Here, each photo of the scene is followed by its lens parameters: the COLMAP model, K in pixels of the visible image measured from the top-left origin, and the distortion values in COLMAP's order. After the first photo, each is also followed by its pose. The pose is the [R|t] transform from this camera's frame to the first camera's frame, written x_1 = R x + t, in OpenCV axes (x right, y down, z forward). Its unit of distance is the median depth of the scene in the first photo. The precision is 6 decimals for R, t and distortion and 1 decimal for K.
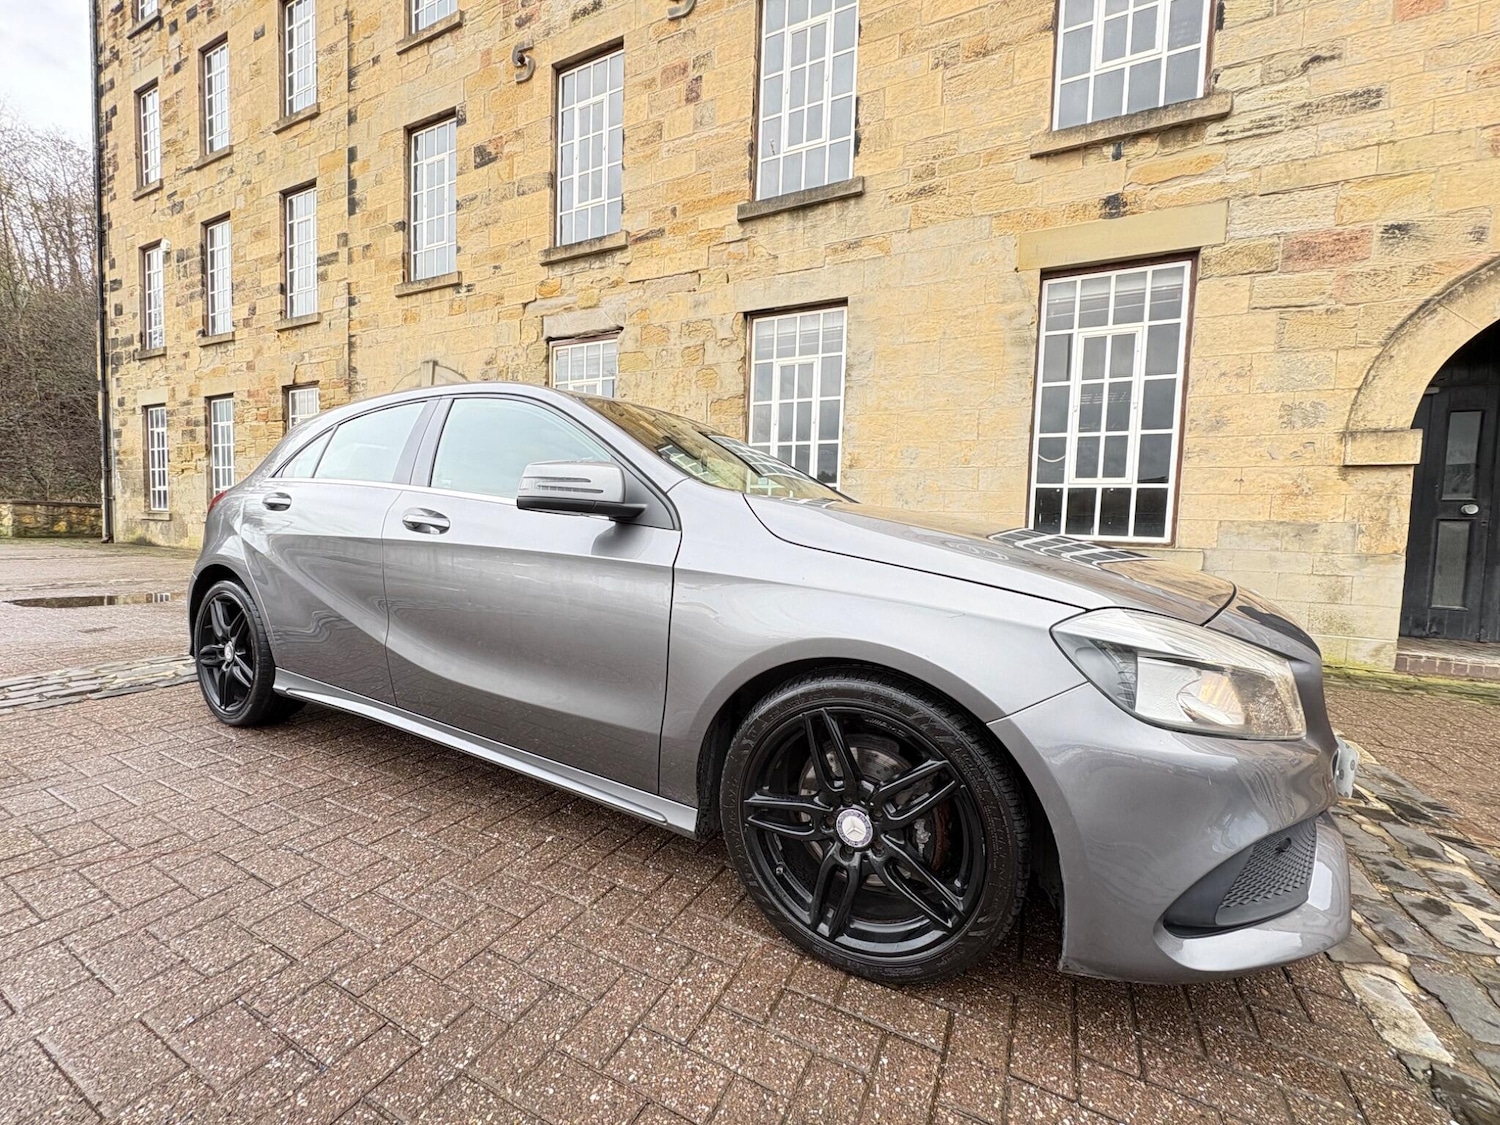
lens RADIAL K [[595.0, 0, 749.5], [0, 595.0, 565.2], [0, 0, 1]] dist [-0.000212, -0.000178]
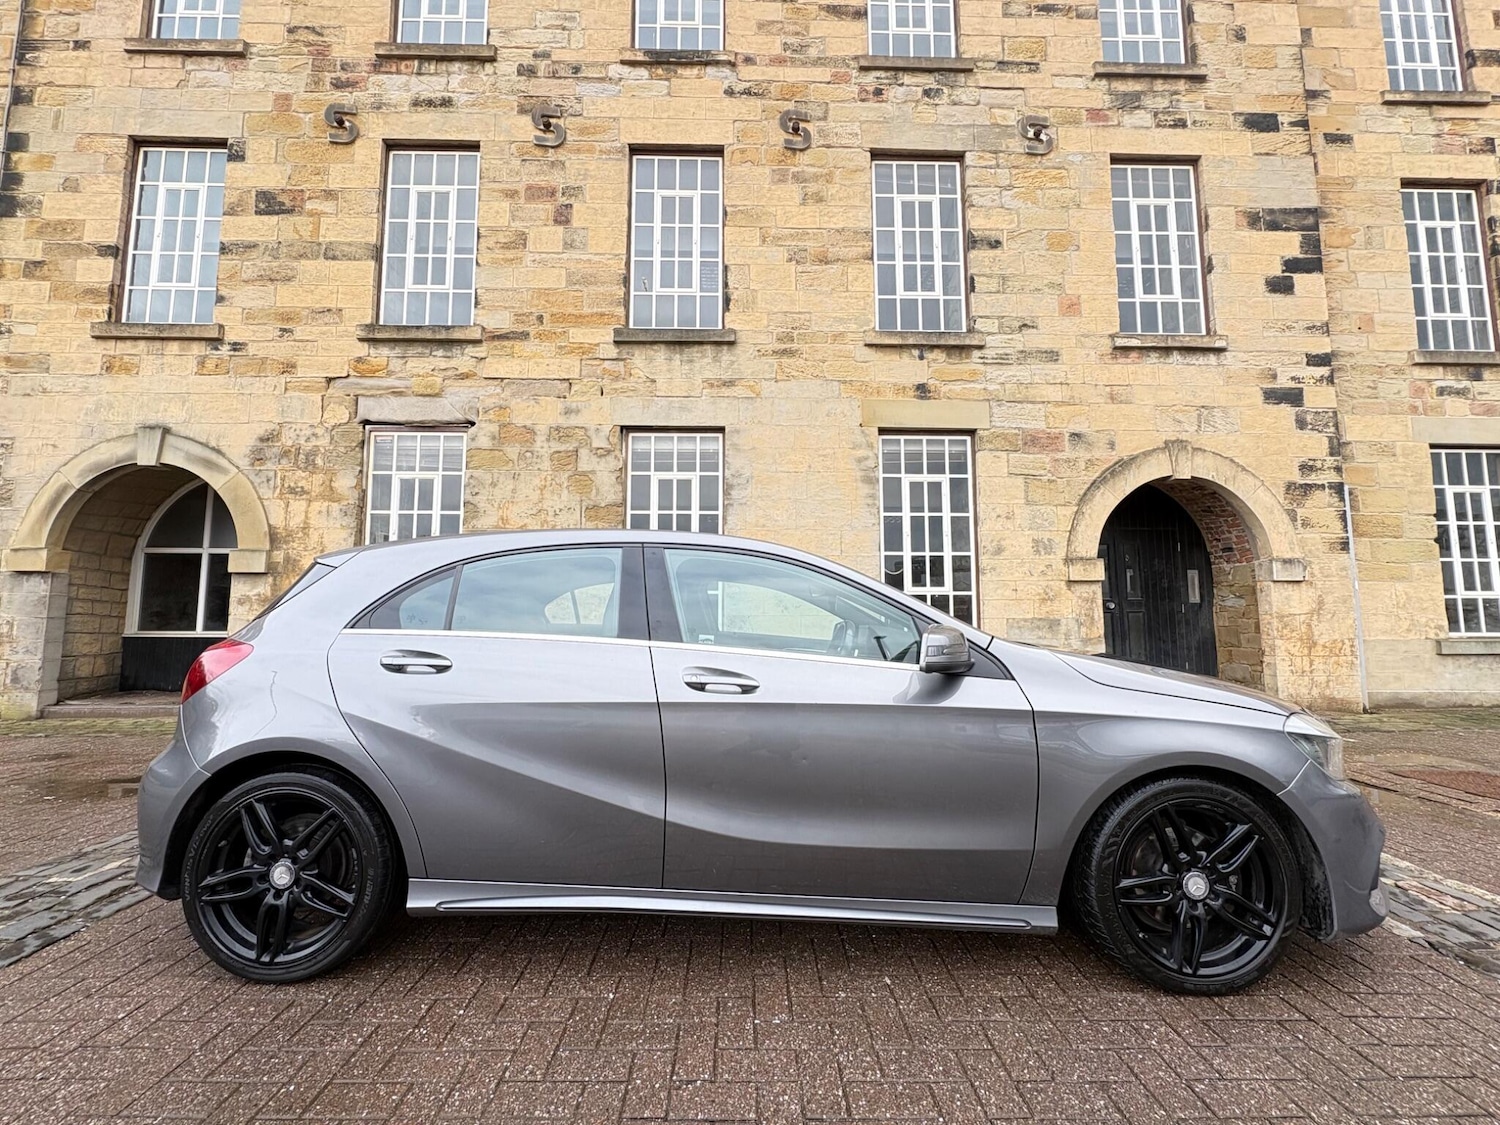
lens RADIAL K [[594.0, 0, 749.8], [0, 594.0, 564.9], [0, 0, 1]] dist [-0.000201, -0.000259]
pose [[0.887641, 0.008148, 0.460464, -0.305917], [0.057250, 0.990136, -0.127882, -0.043320], [-0.456963, 0.139875, 0.878419, 0.025600]]
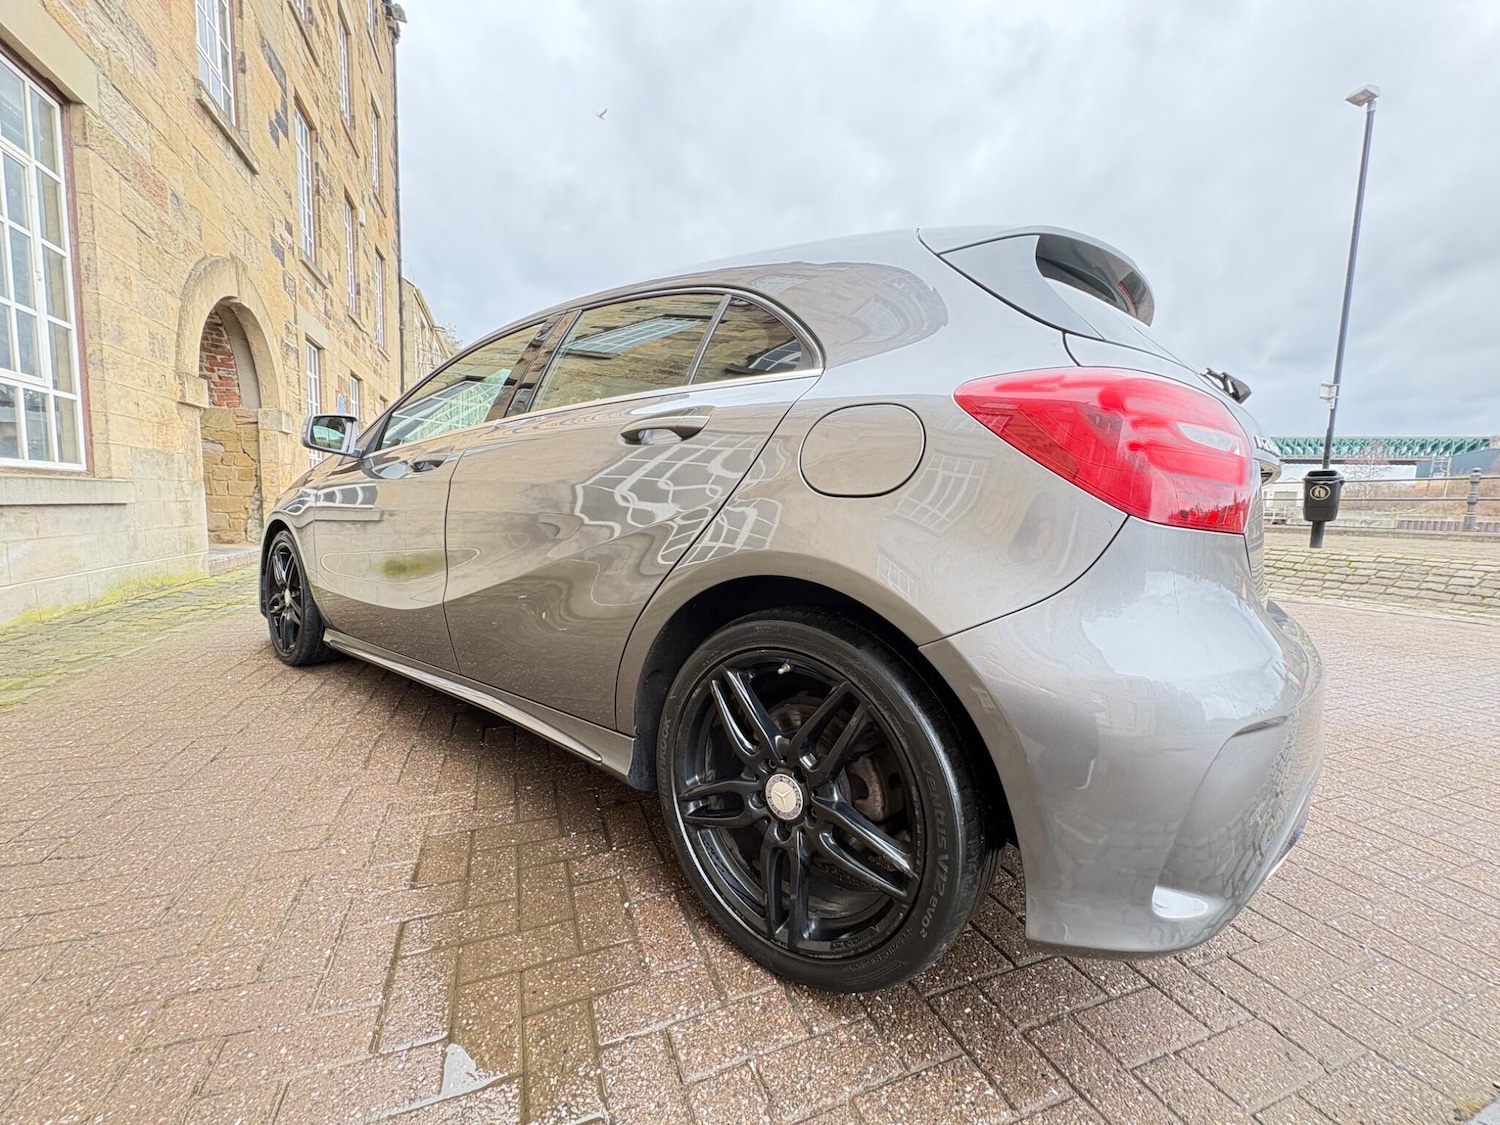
lens RADIAL K [[593.6, 0, 749.6], [0, 593.6, 565.1], [0, 0, 1]] dist [0.000088, -0.000299]
pose [[-0.743285, -0.124214, 0.657342, -0.411262], [-0.019045, 0.986141, 0.164810, -0.050421], [-0.668703, 0.109982, -0.735350, 0.827056]]
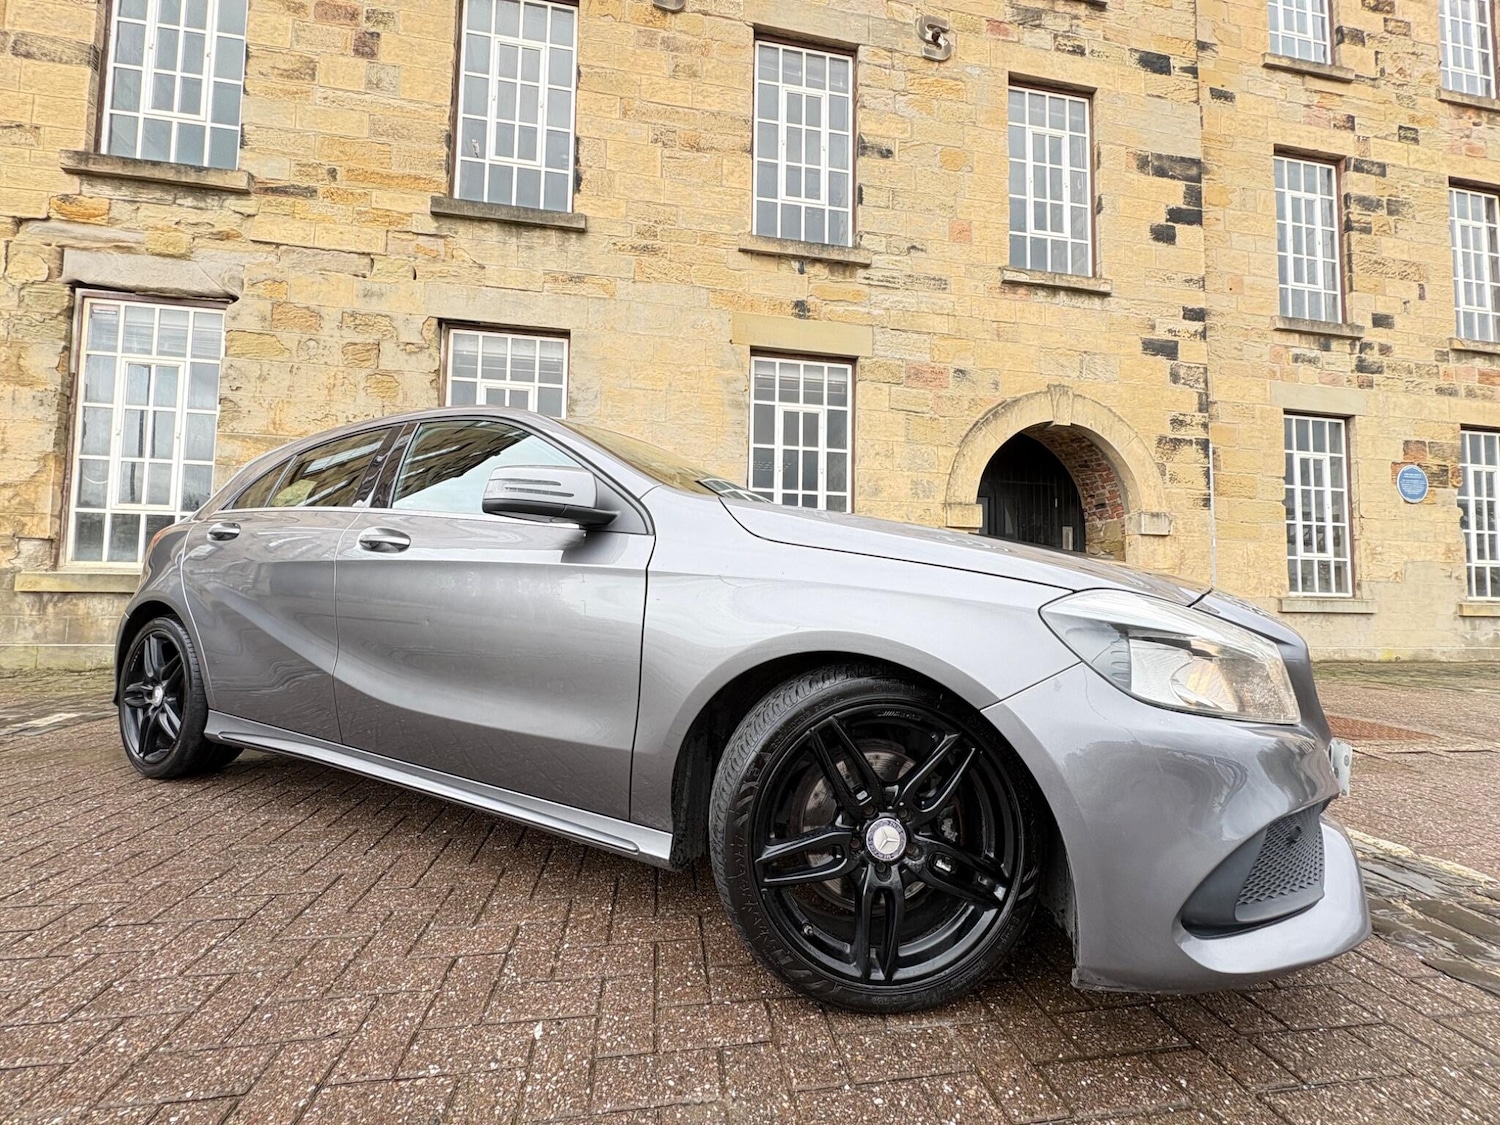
lens RADIAL K [[594.3, 0, 749.7], [0, 594.3, 565.0], [0, 0, 1]] dist [-0.000293, -0.000146]
pose [[0.809813, 0.012102, 0.586563, -0.152686], [0.045364, 0.995502, -0.083169, 0.014939], [-0.584932, 0.093960, 0.805622, 0.102556]]
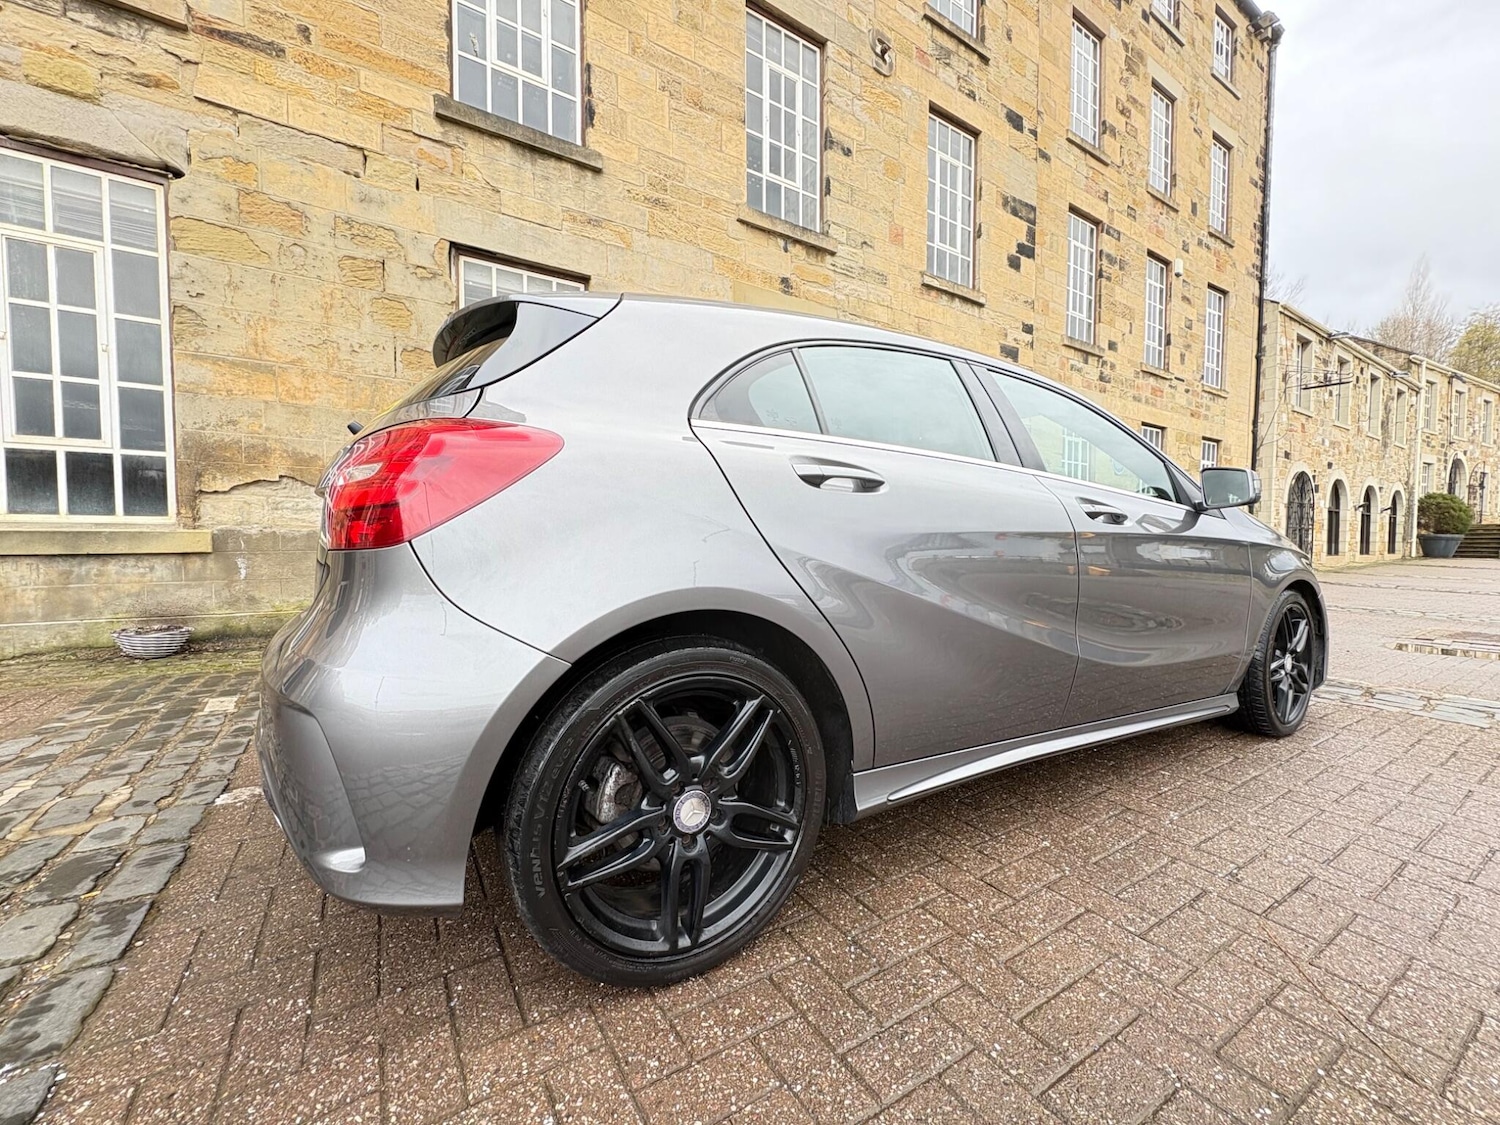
lens RADIAL K [[594.0, 0, 749.8], [0, 594.0, 564.9], [0, 0, 1]] dist [-0.000201, -0.000259]
pose [[0.516375, -0.068502, 0.853618, -0.524566], [0.065650, 0.997029, 0.040298, -0.020494], [-0.853842, 0.035231, 0.519338, 0.317085]]
